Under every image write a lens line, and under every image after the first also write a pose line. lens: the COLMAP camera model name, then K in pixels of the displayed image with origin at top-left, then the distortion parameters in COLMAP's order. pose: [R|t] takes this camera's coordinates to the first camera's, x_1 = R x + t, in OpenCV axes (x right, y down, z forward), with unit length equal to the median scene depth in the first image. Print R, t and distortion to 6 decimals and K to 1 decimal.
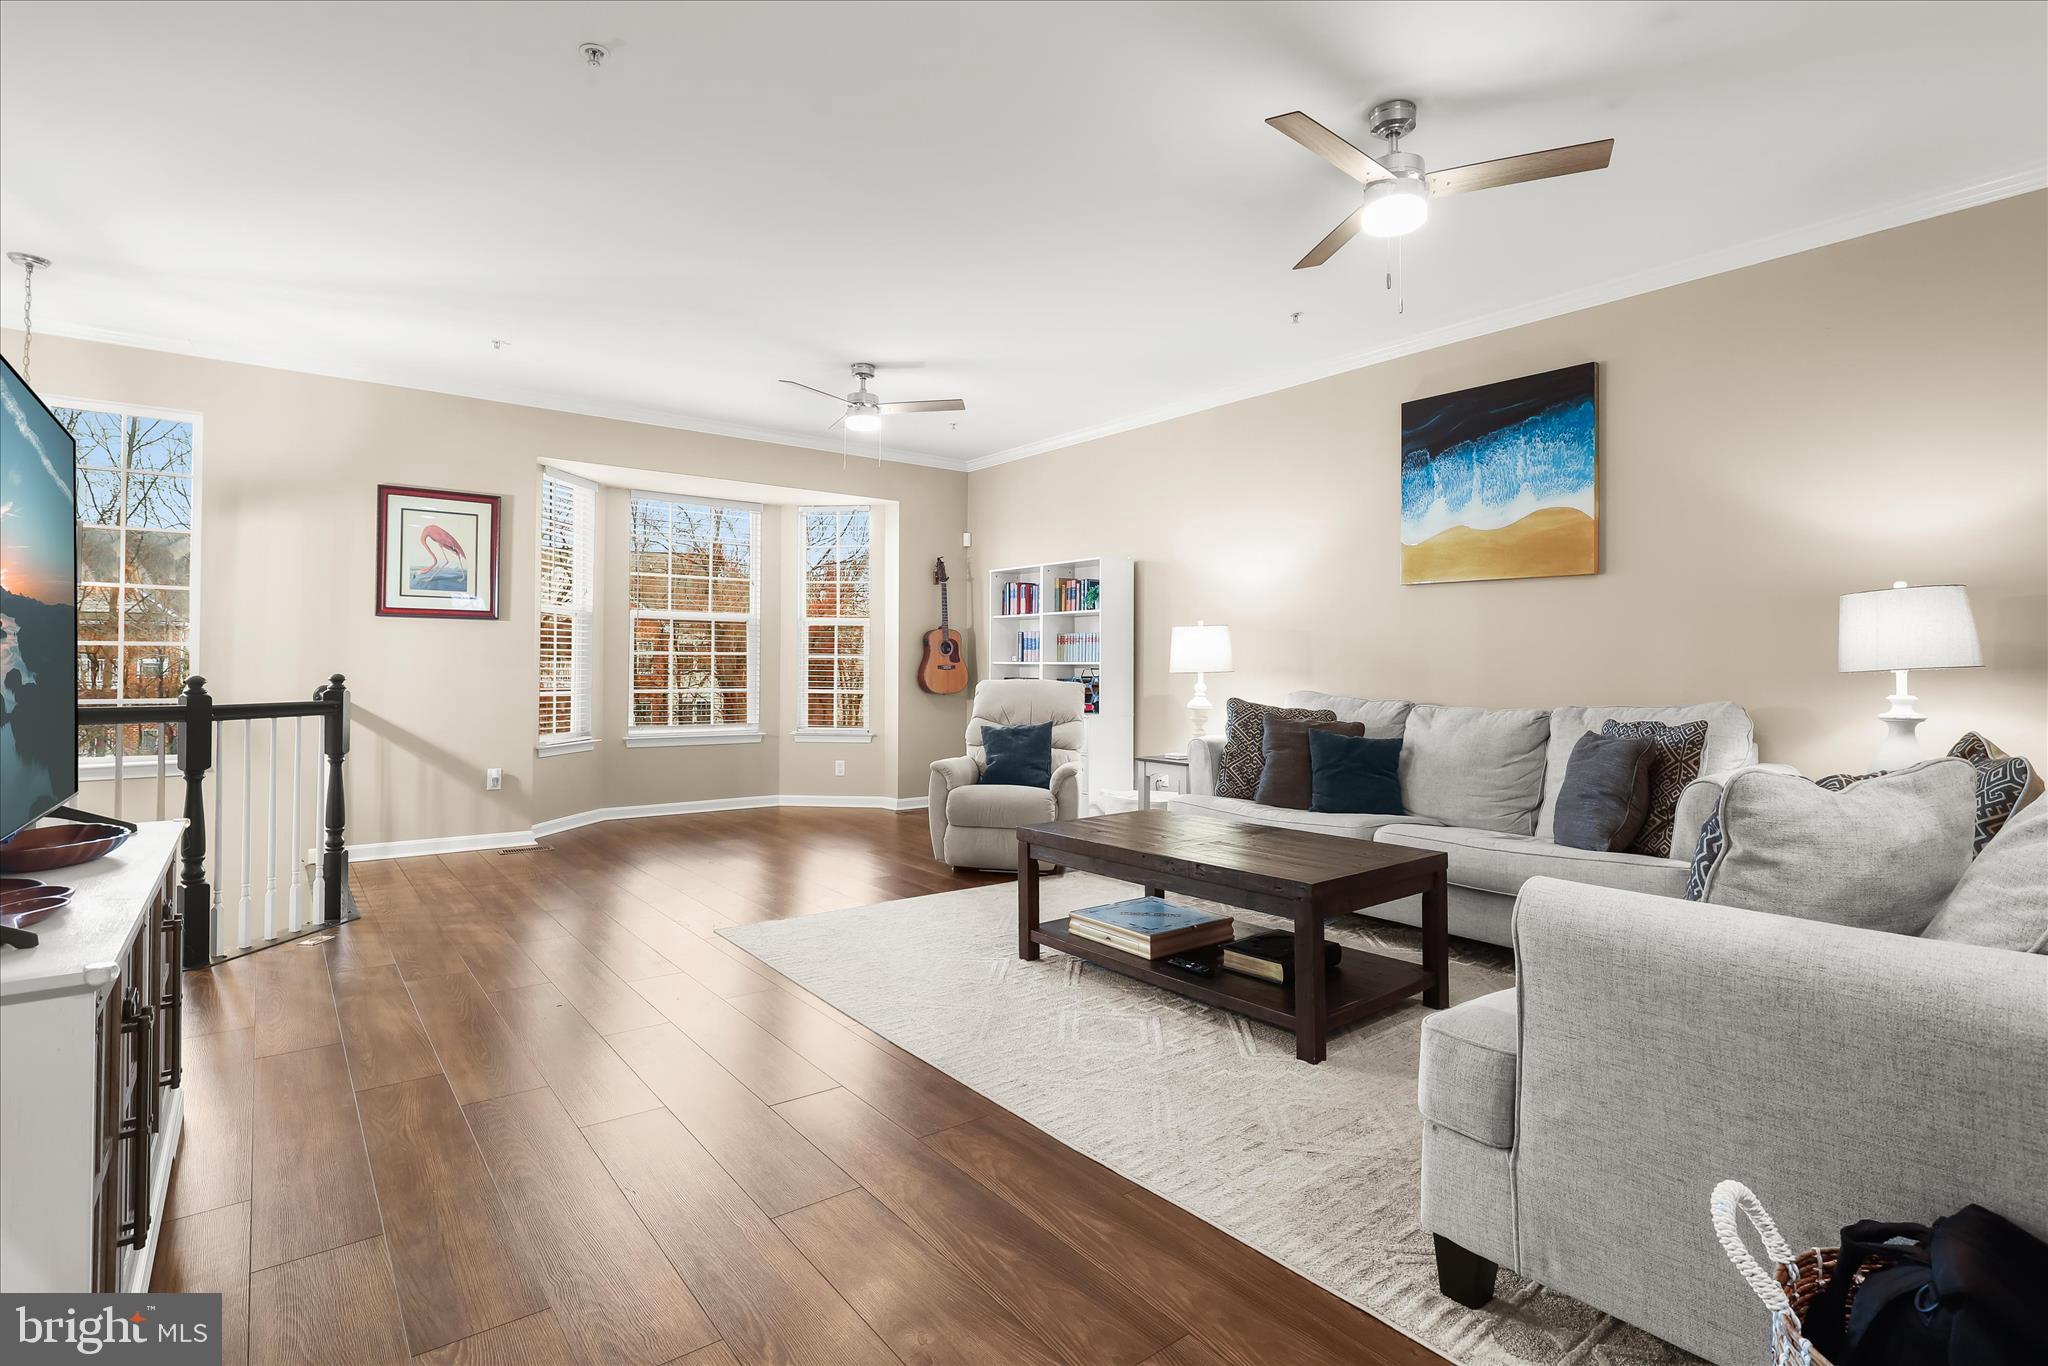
lens RADIAL K [[965.0, 0, 1035.6], [0, 965.0, 663.5], [0, 0, 1]] dist [-0.015378, 0.003193]
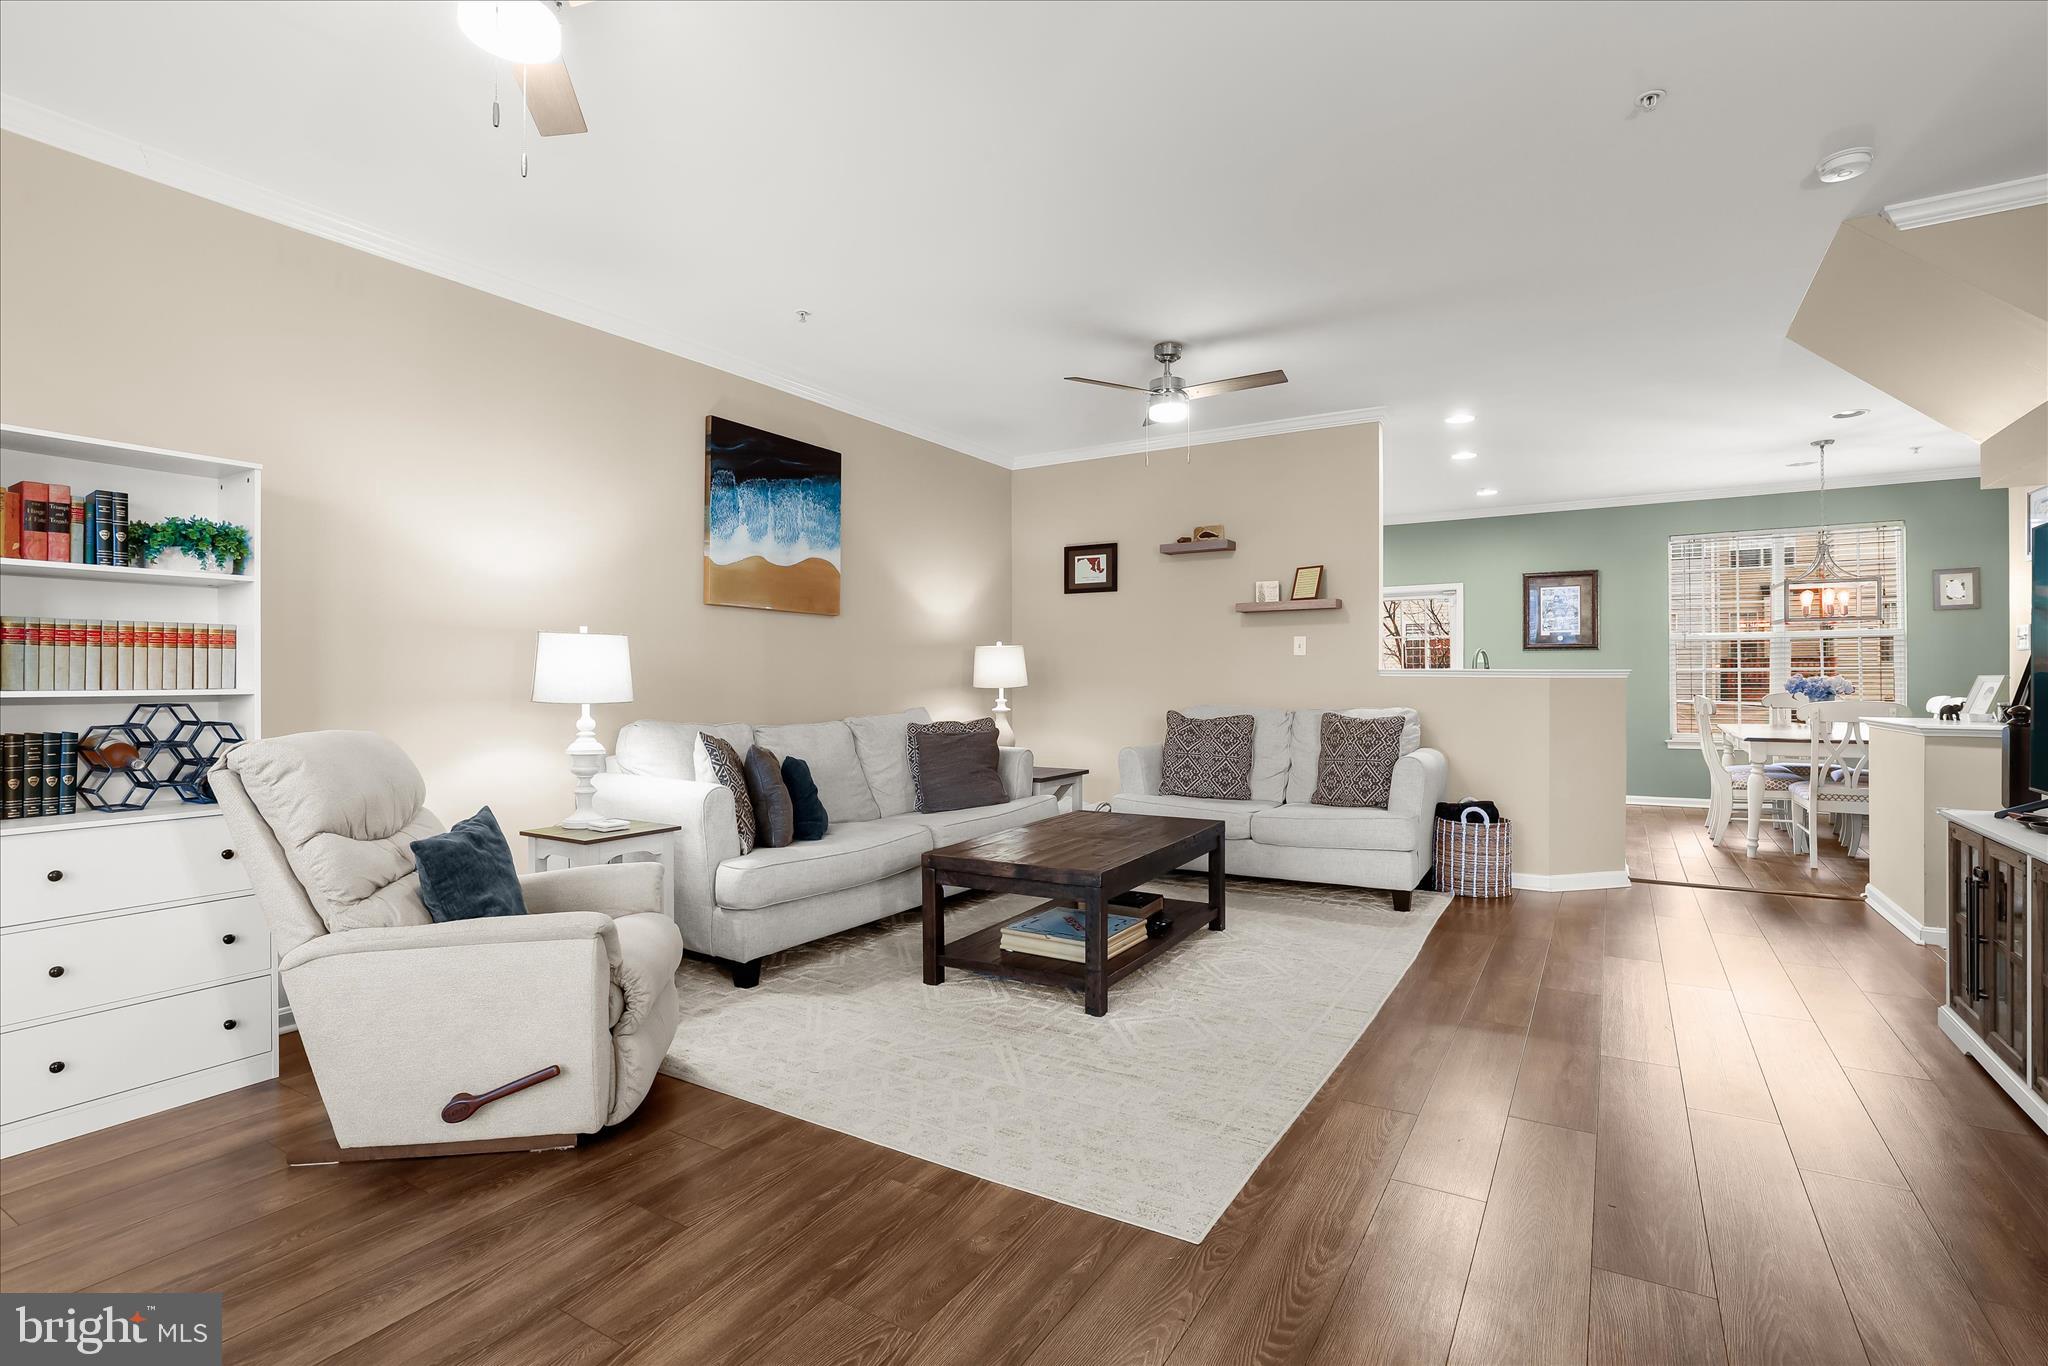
lens RADIAL K [[965.0, 0, 1019.0], [0, 965.0, 675.9], [0, 0, 1]] dist [-0.015378, 0.003193]
pose [[-0.332439, -0.001893, 0.943123, -0.574023], [-0.000010, 0.999998, 0.002003, -0.010607], [-0.943125, 0.000657, -0.332438, 0.937760]]
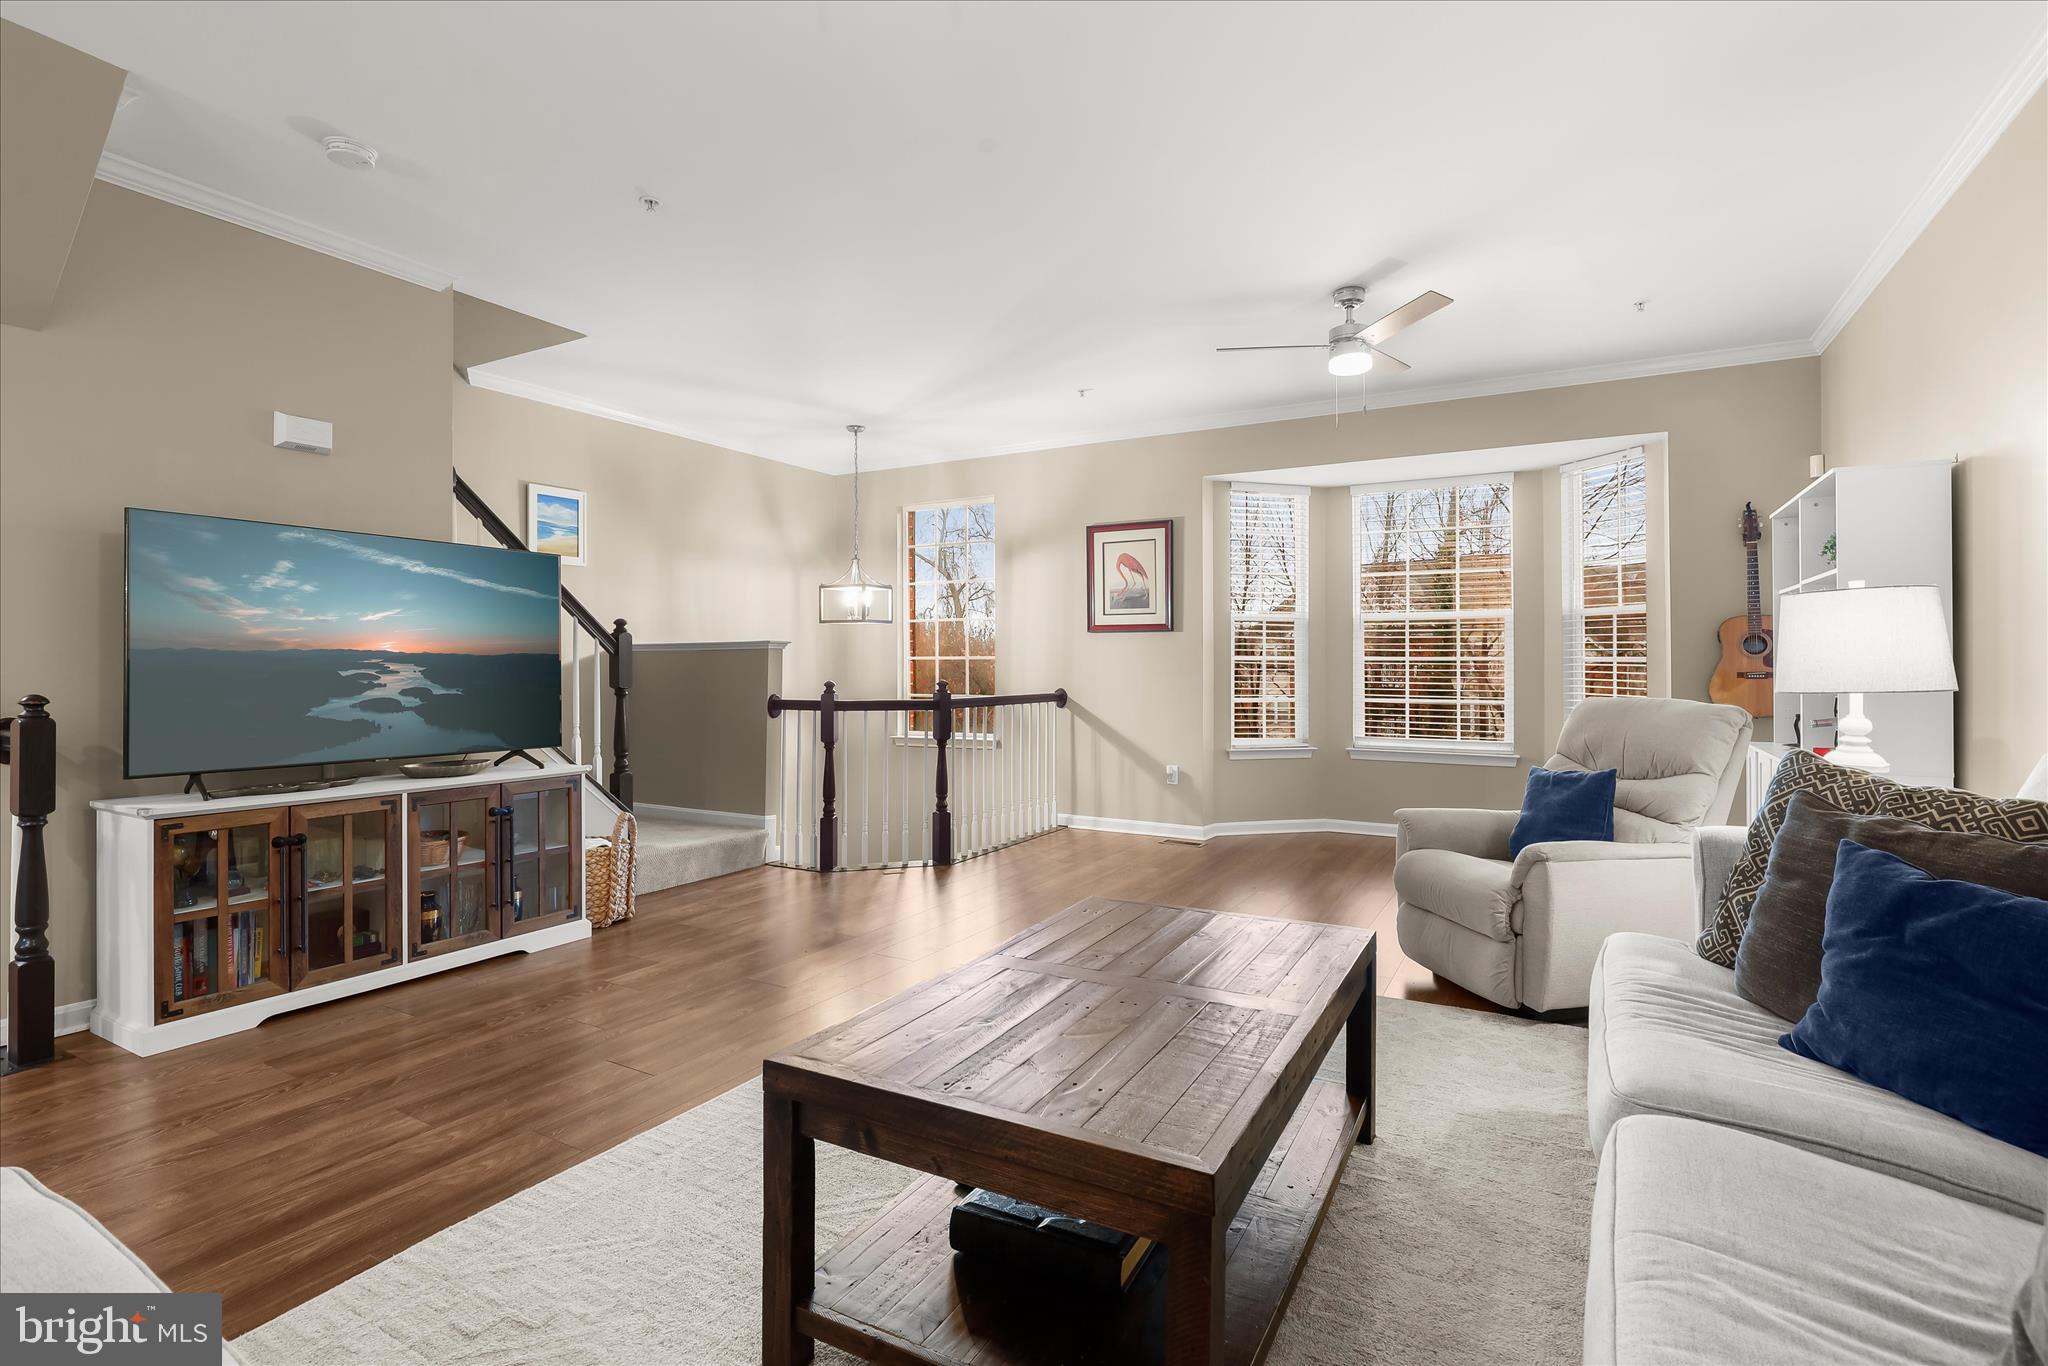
lens RADIAL K [[965.0, 0, 1028.8], [0, 965.0, 670.3], [0, 0, 1]] dist [-0.015378, 0.003193]
pose [[0.384280, 0.000528, -0.923216, 0.440087], [0.002647, 0.999995, 0.001673, -0.003127], [0.923213, -0.003086, 0.384277, 0.460213]]
